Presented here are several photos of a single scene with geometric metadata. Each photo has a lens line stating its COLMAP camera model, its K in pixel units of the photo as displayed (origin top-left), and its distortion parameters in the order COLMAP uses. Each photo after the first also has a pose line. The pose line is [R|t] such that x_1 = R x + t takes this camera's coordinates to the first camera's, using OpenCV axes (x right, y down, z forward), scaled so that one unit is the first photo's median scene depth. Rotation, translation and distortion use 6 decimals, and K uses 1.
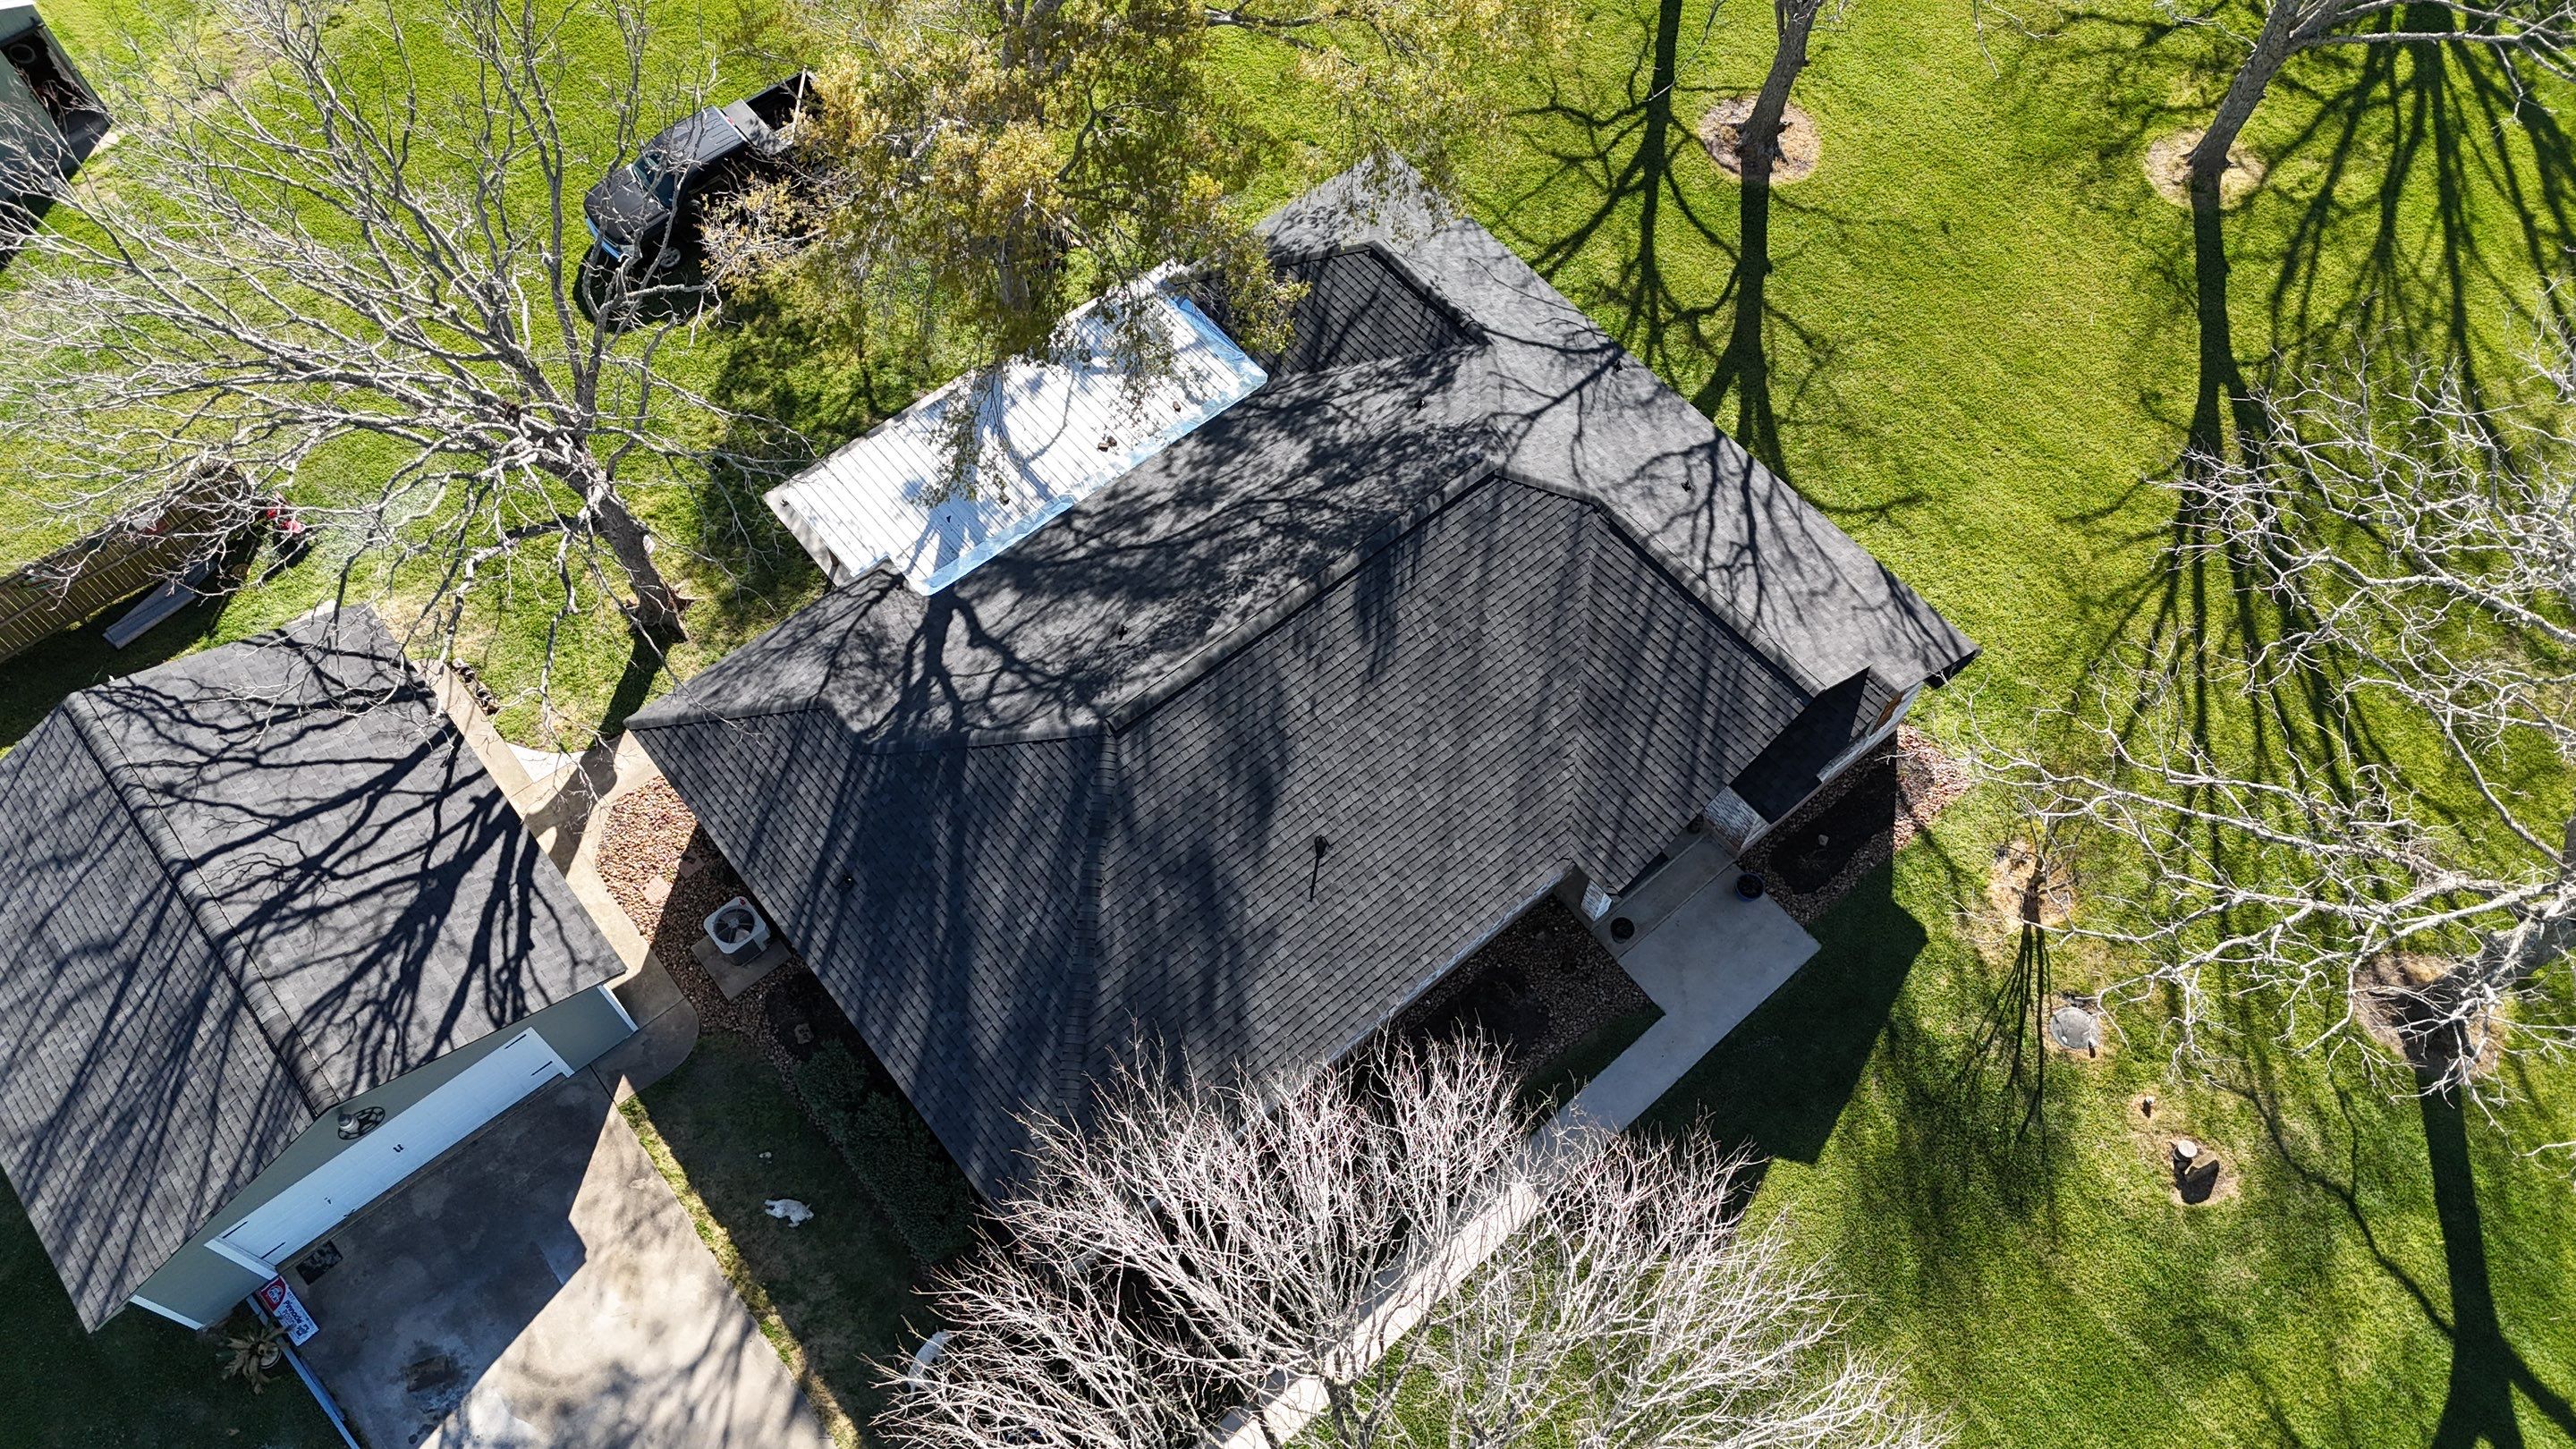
lens RADIAL K [[1957.8, 0, 1288.0], [0, 1957.8, 724.5], [0, 0, 1]] dist [0.096943, -0.005257]
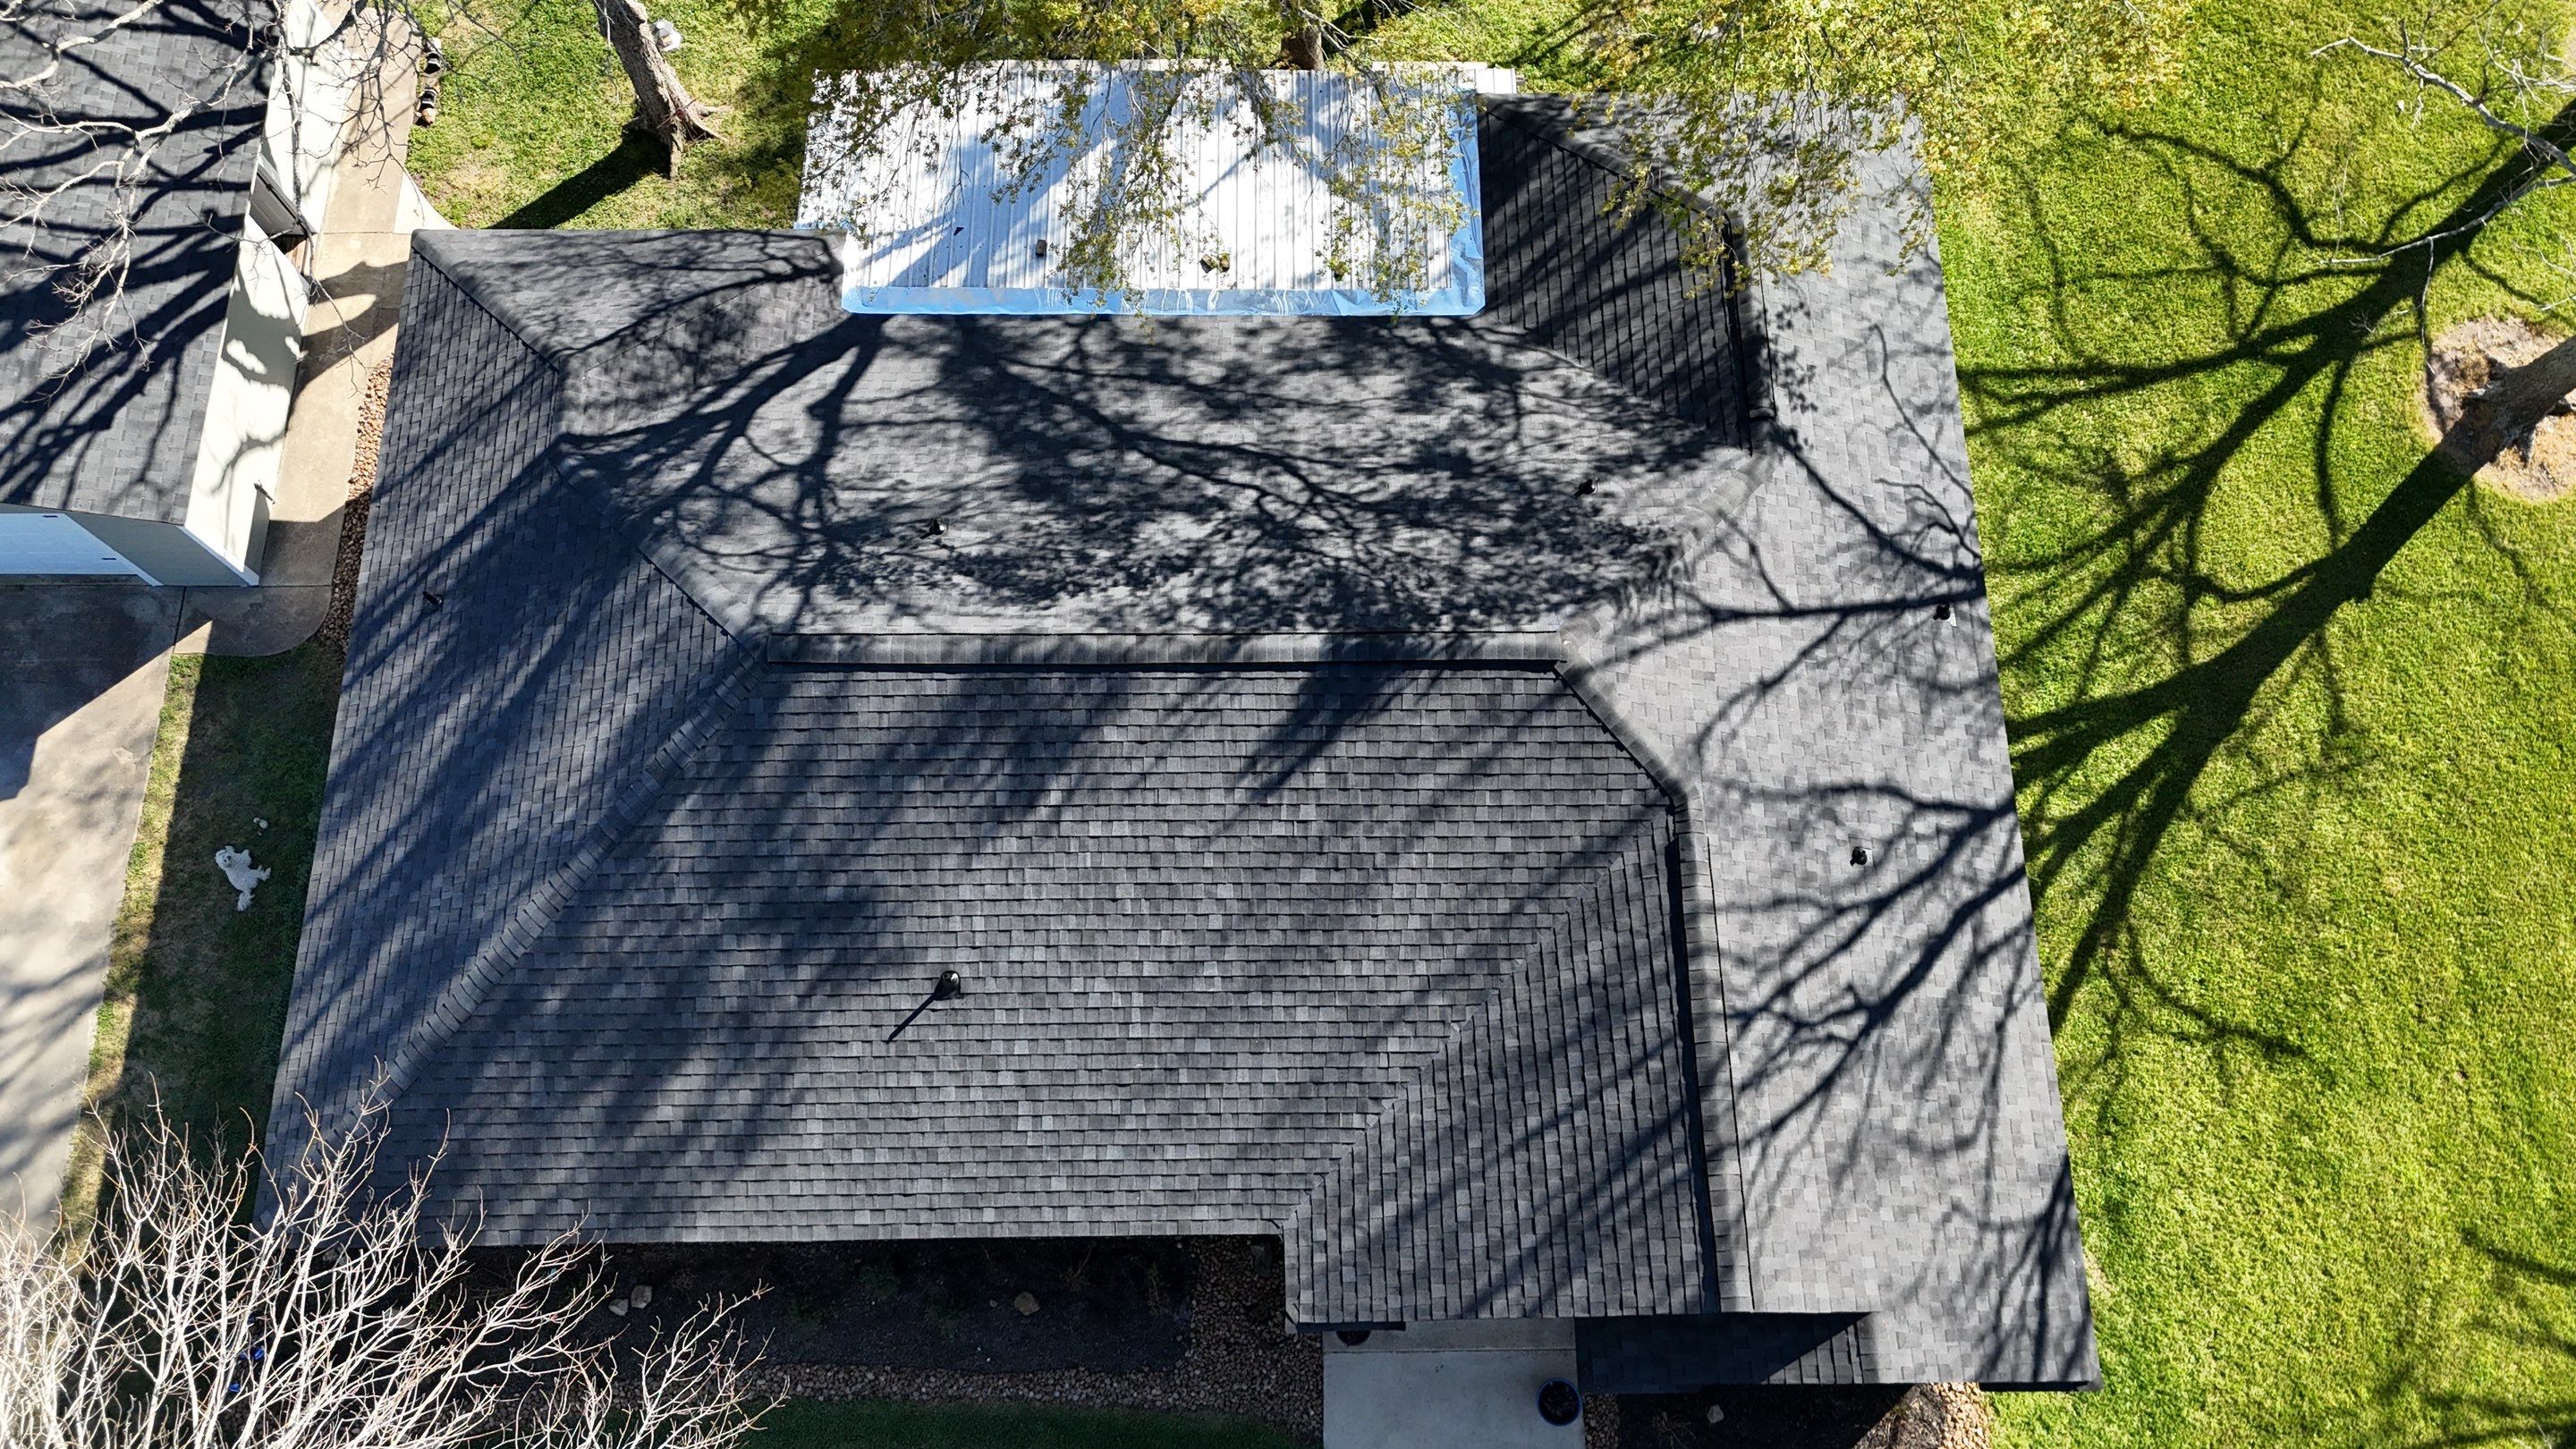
lens RADIAL K [[1899.4, 0, 1250.0], [0, 1899.4, 765.2], [0, 0, 1]] dist [0.023010, 0.003428]
pose [[0.773347, 0.603257, -0.194972, 0.163150], [-0.549427, 0.791170, 0.268663, -0.209056], [0.316329, -0.100646, 0.943295, 0.423542]]
